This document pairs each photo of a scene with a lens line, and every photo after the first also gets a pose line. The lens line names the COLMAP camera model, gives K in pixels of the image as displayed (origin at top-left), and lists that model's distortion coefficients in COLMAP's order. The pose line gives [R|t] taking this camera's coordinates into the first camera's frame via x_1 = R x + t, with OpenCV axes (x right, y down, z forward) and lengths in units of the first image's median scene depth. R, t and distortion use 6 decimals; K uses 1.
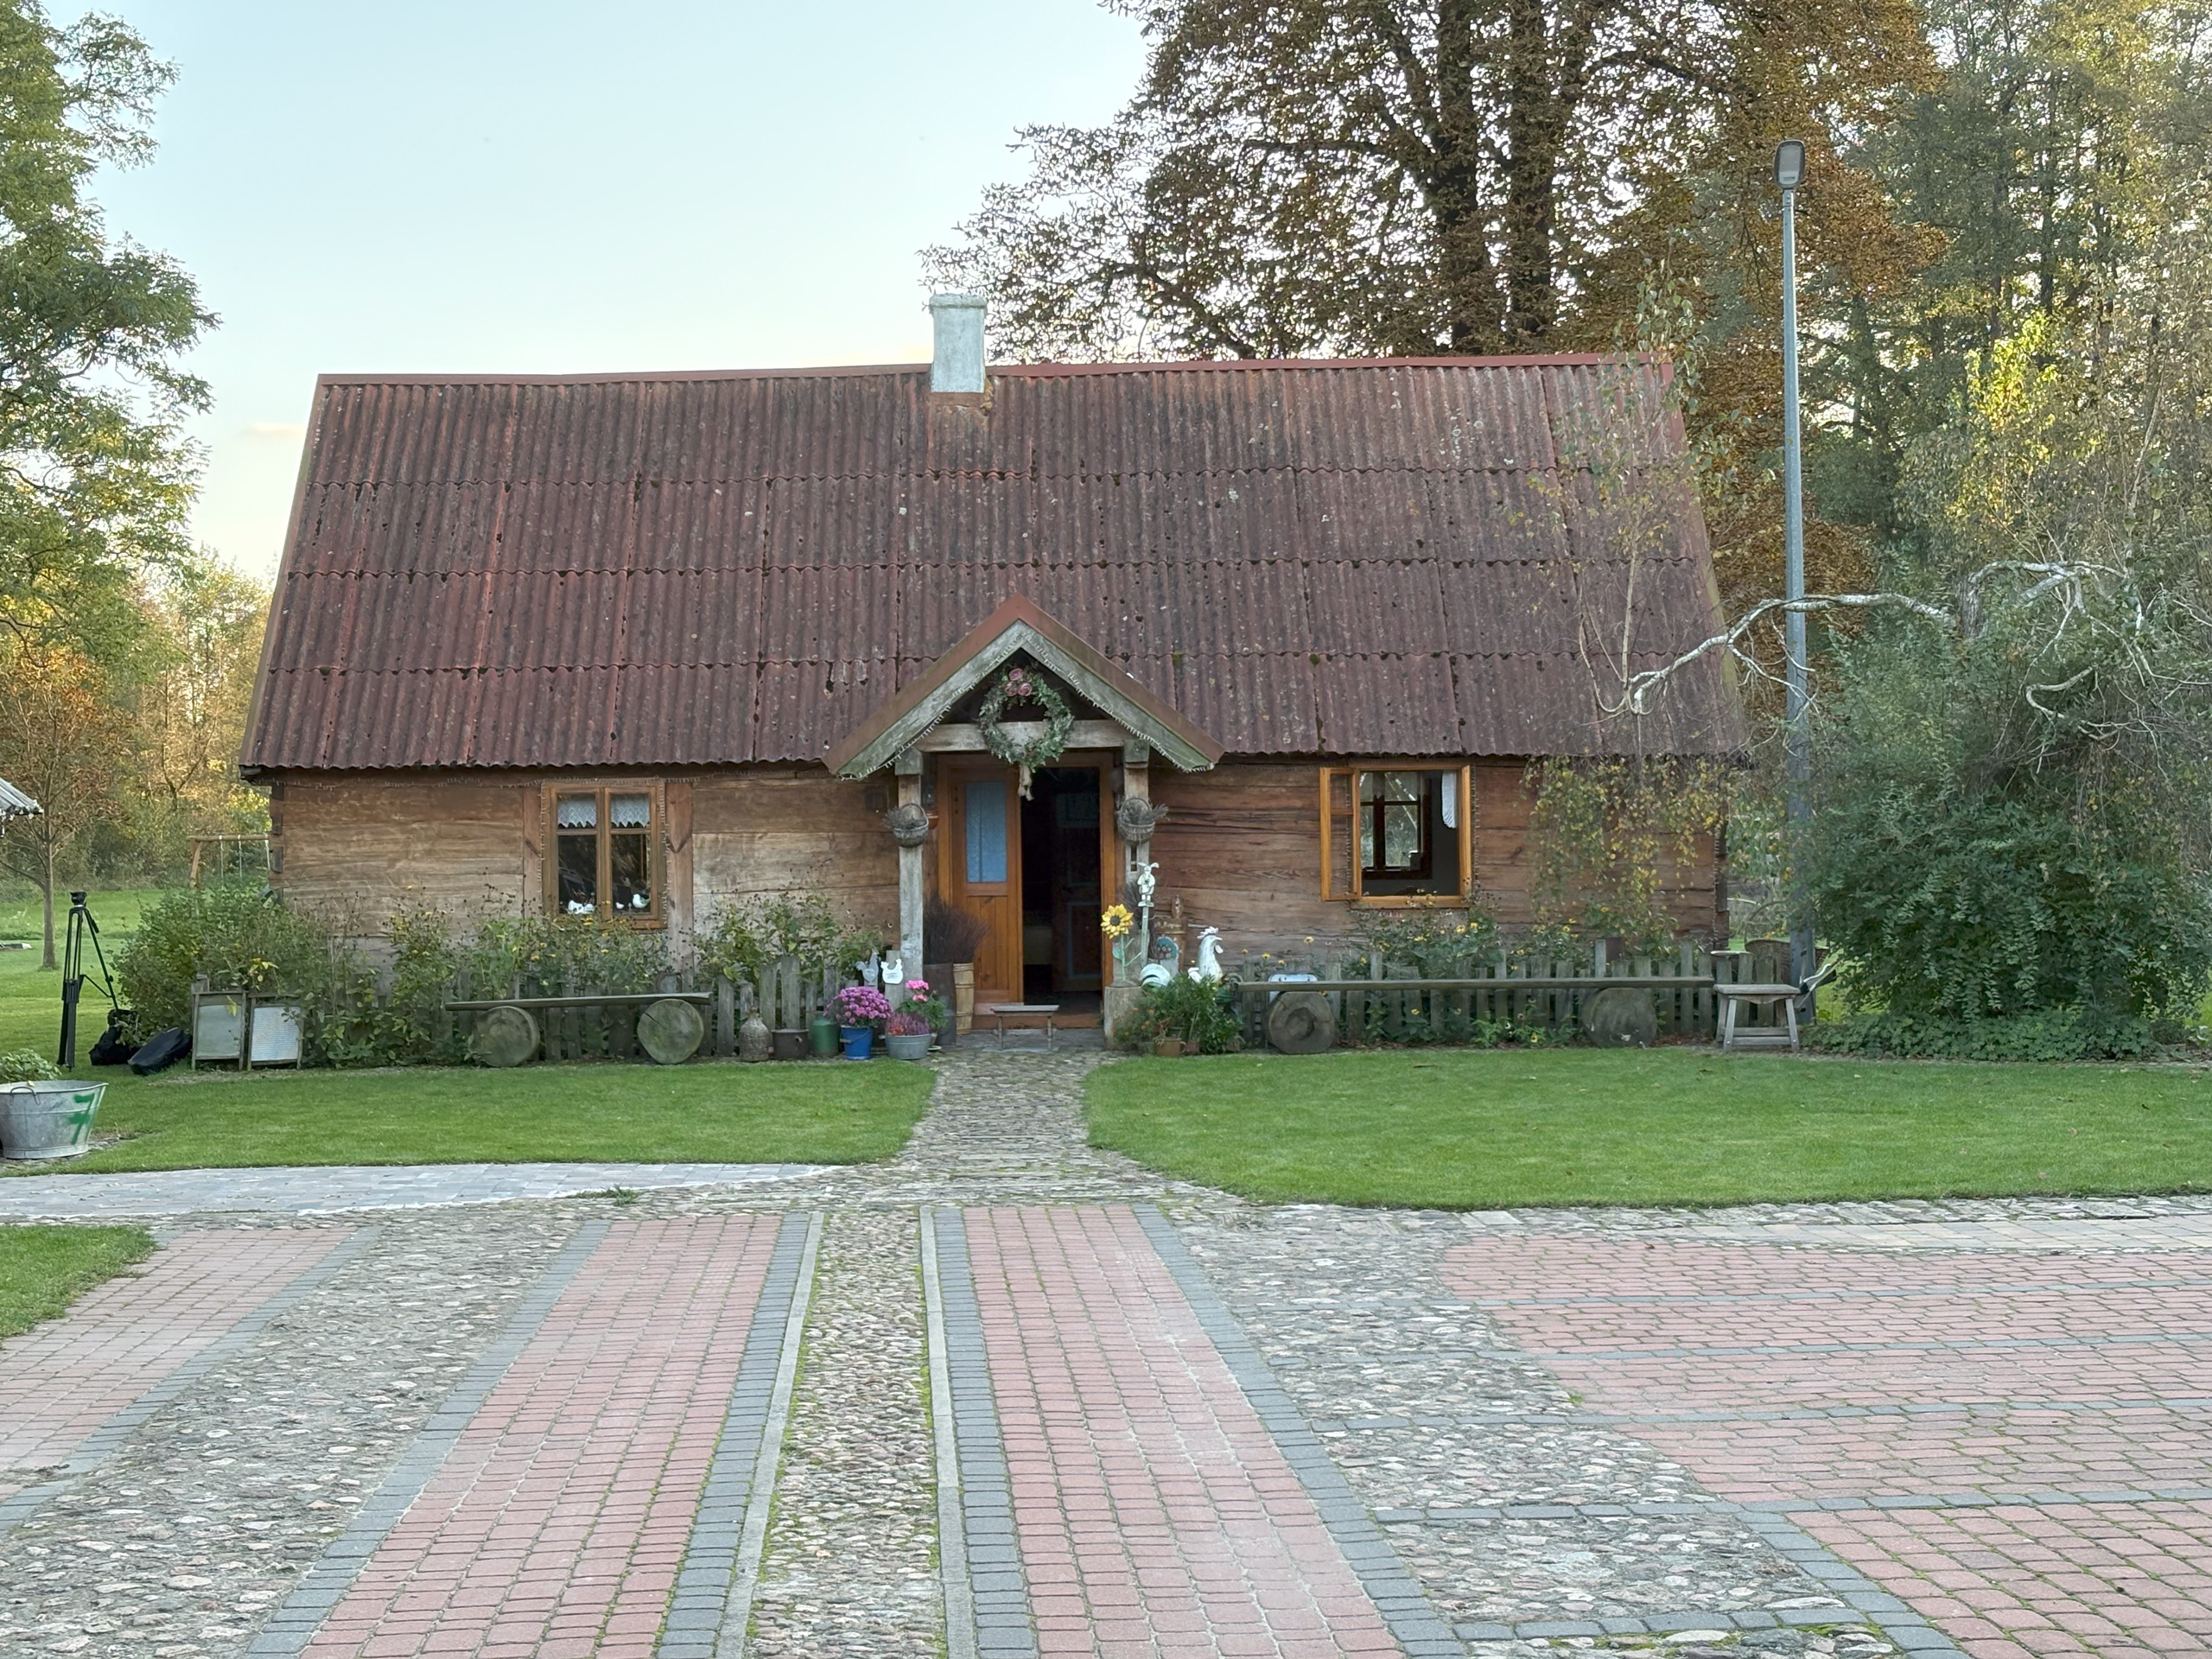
lens RADIAL K [[3339.9, 0, 1112.3], [0, 3339.9, 832.9], [0, 0, 1]] dist [0.001968, 0.000000]
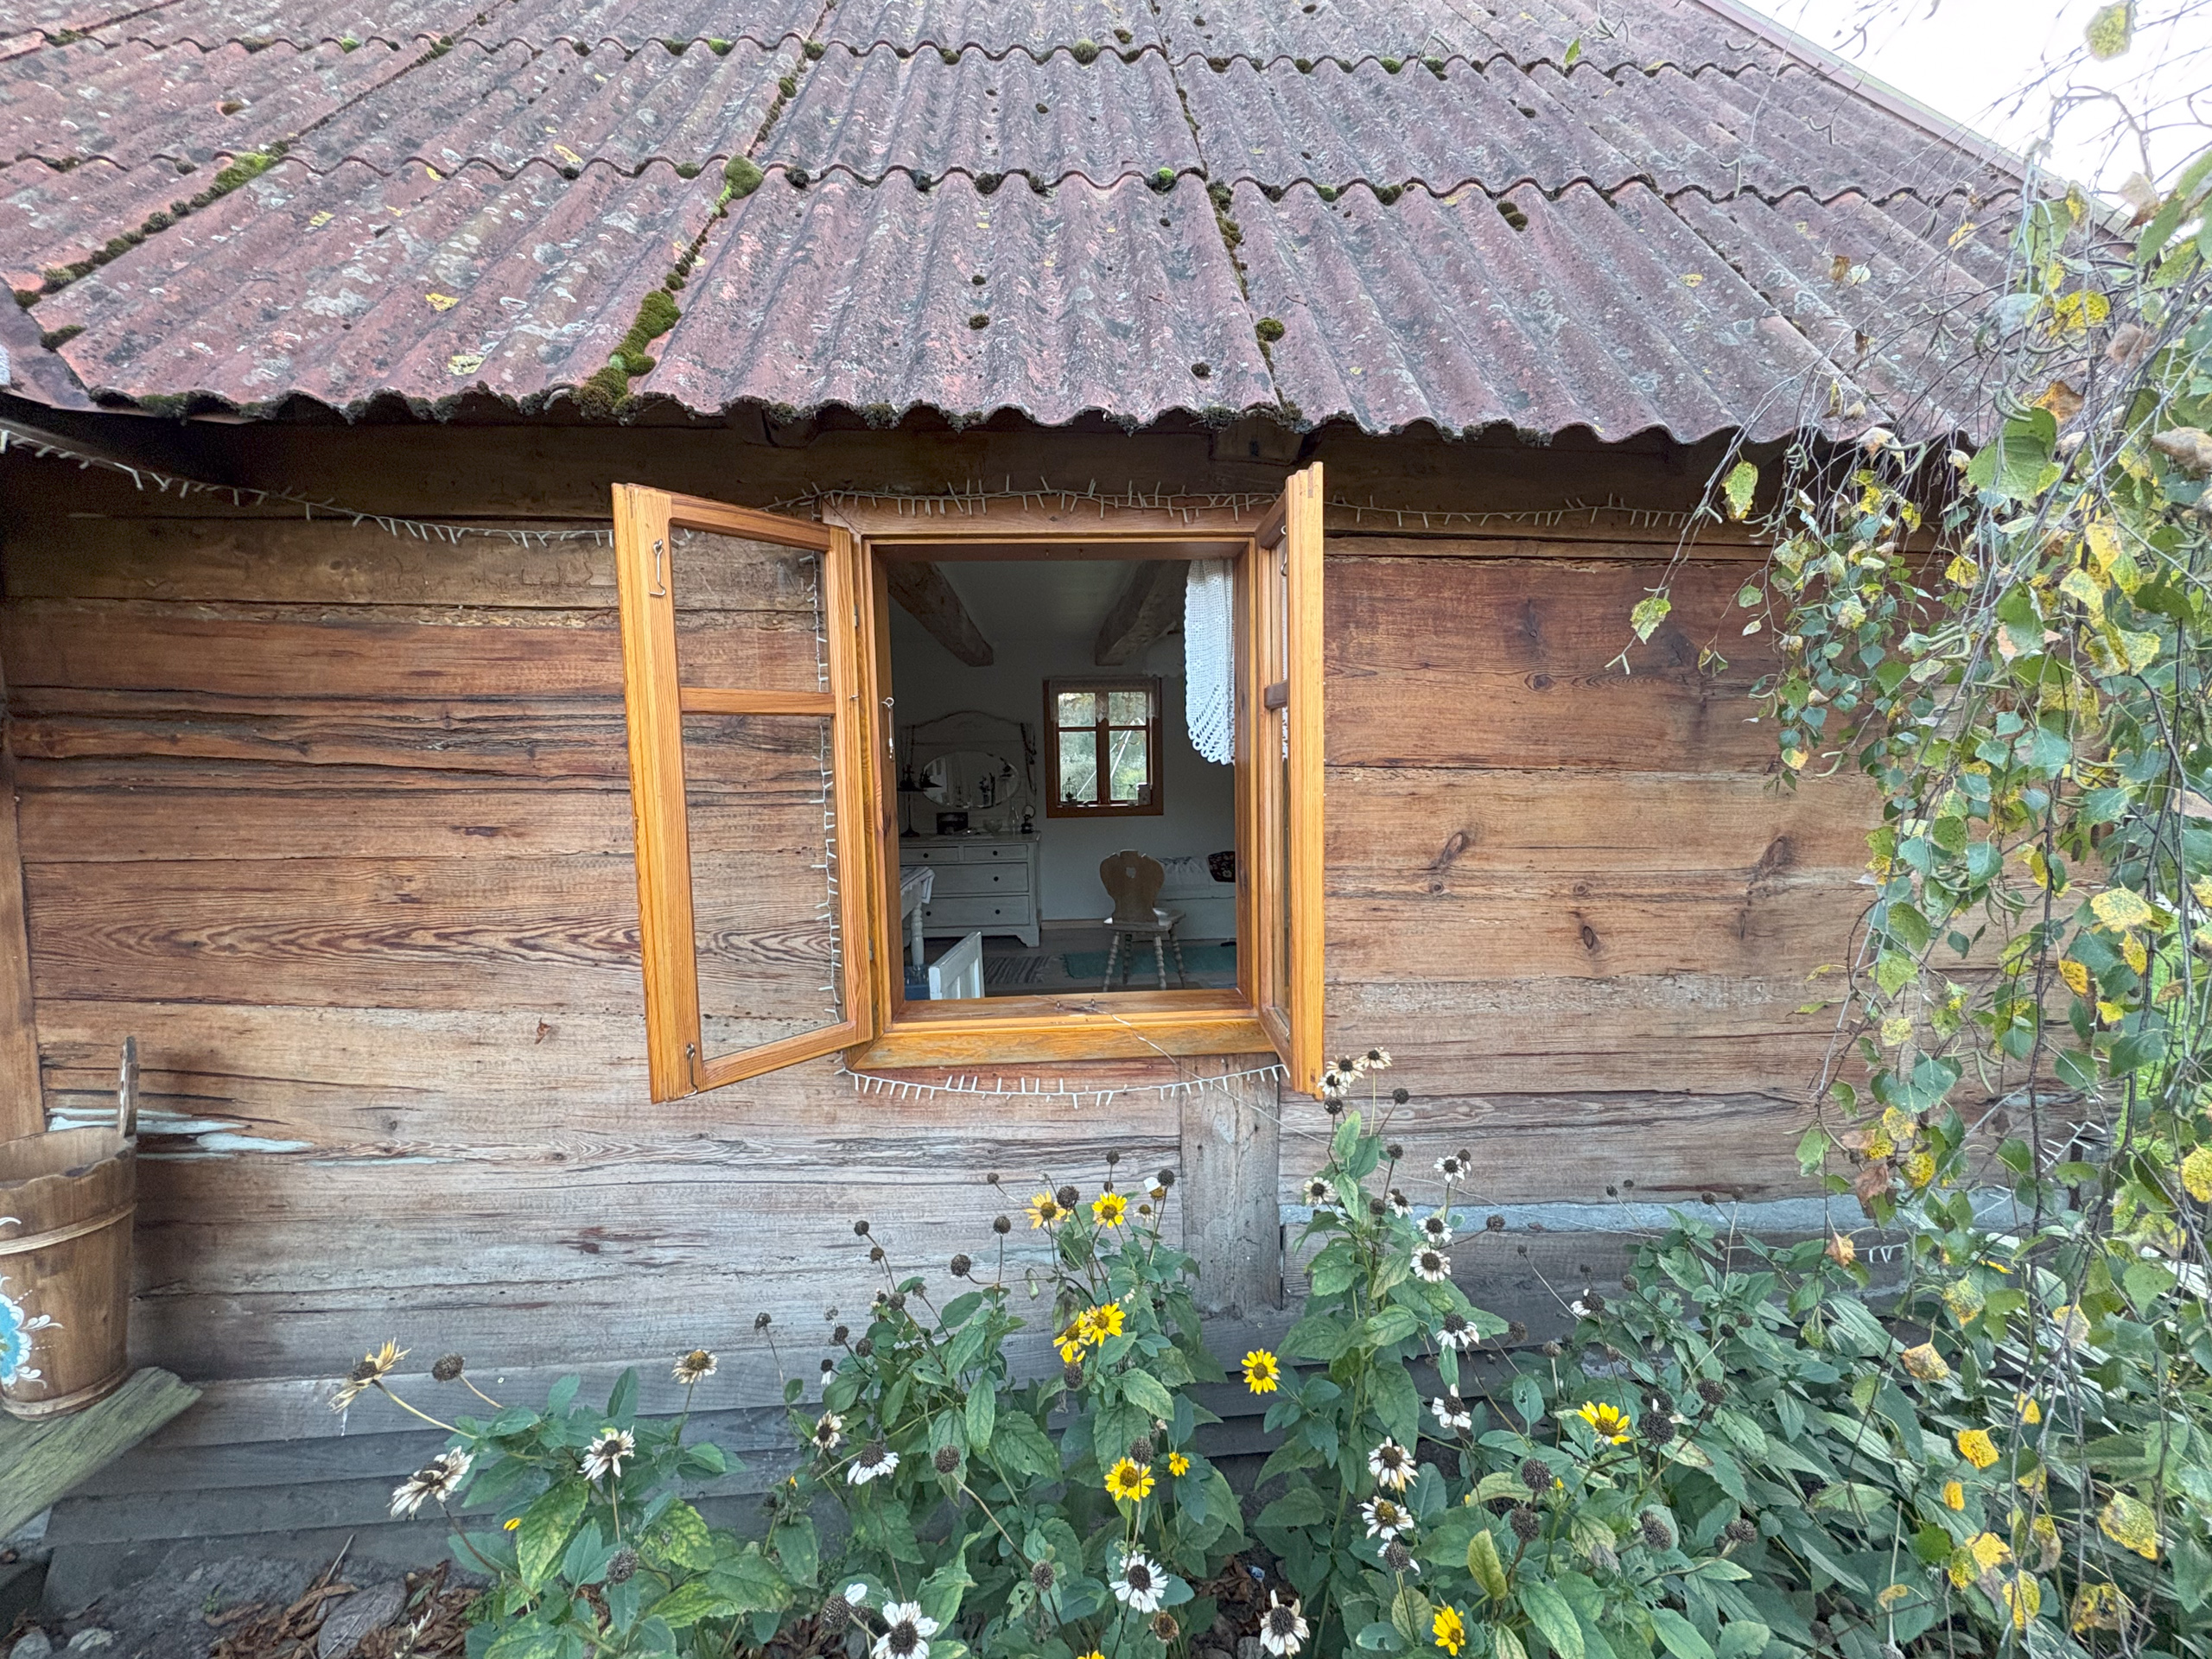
lens RADIAL K [[887.6, 0, 1119.0], [0, 887.6, 826.6], [0, 0, 1]] dist [-0.013762, 0.000166]
pose [[0.999174, -0.012154, 0.038769, 0.090368], [0.009086, 0.996886, 0.078334, -0.002202], [-0.039600, -0.077917, 0.996173, 0.927737]]
